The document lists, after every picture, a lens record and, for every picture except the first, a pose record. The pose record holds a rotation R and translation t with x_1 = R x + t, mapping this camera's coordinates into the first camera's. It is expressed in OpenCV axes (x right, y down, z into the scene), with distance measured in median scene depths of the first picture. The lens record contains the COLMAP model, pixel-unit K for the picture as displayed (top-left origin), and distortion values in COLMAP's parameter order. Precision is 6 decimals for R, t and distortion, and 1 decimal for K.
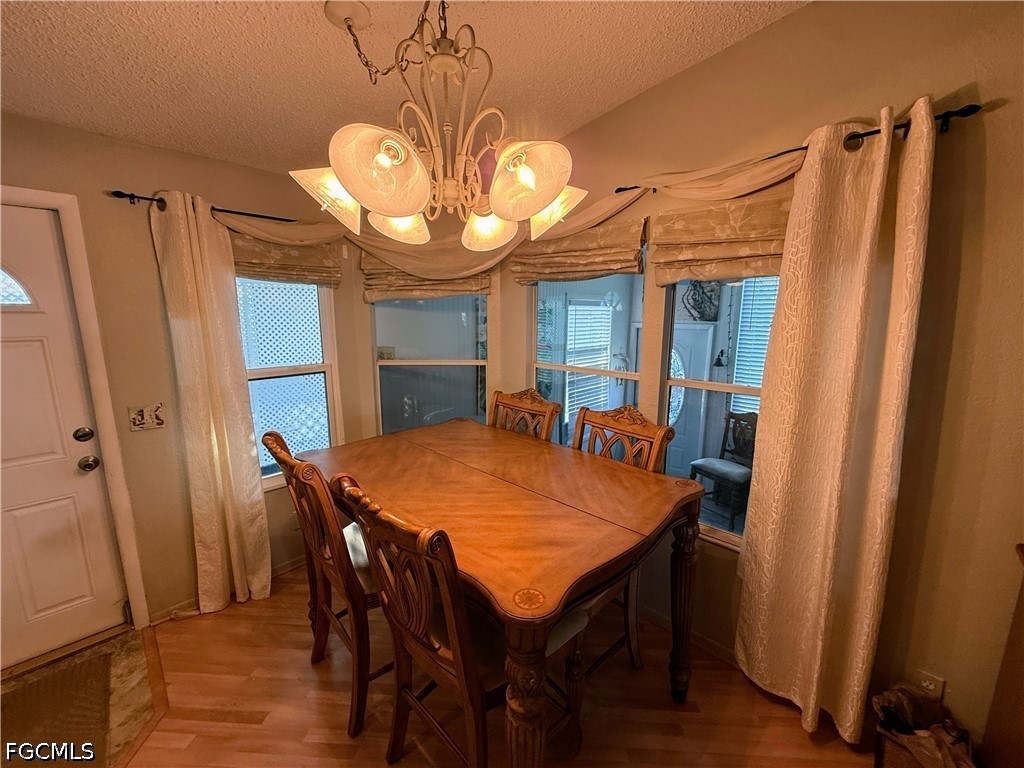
lens RADIAL K [[407.8, 0, 507.6], [0, 407.8, 382.6], [0, 0, 1]] dist [-0.000062, 0.000306]
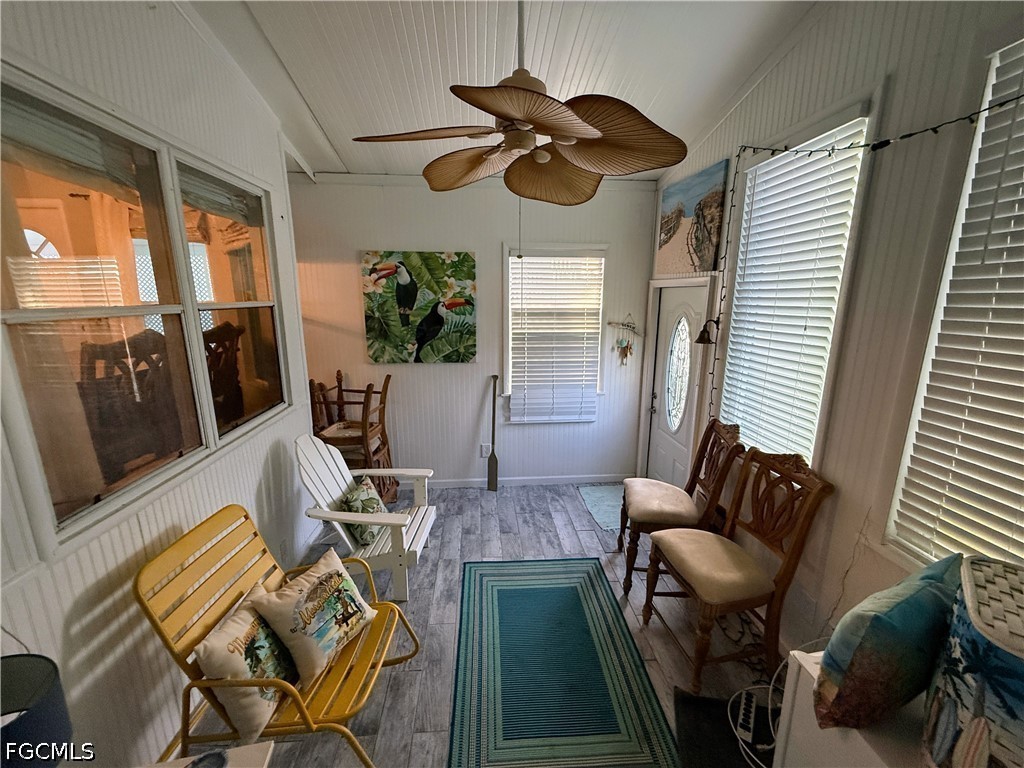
lens RADIAL K [[407.8, 0, 507.6], [0, 407.8, 382.6], [0, 0, 1]] dist [-0.000062, 0.000306]
pose [[0.746284, 0.135657, -0.651657, 0.700667], [-0.113964, 0.990596, 0.075703, 0.006759], [0.655799, 0.017770, 0.754727, 0.333792]]
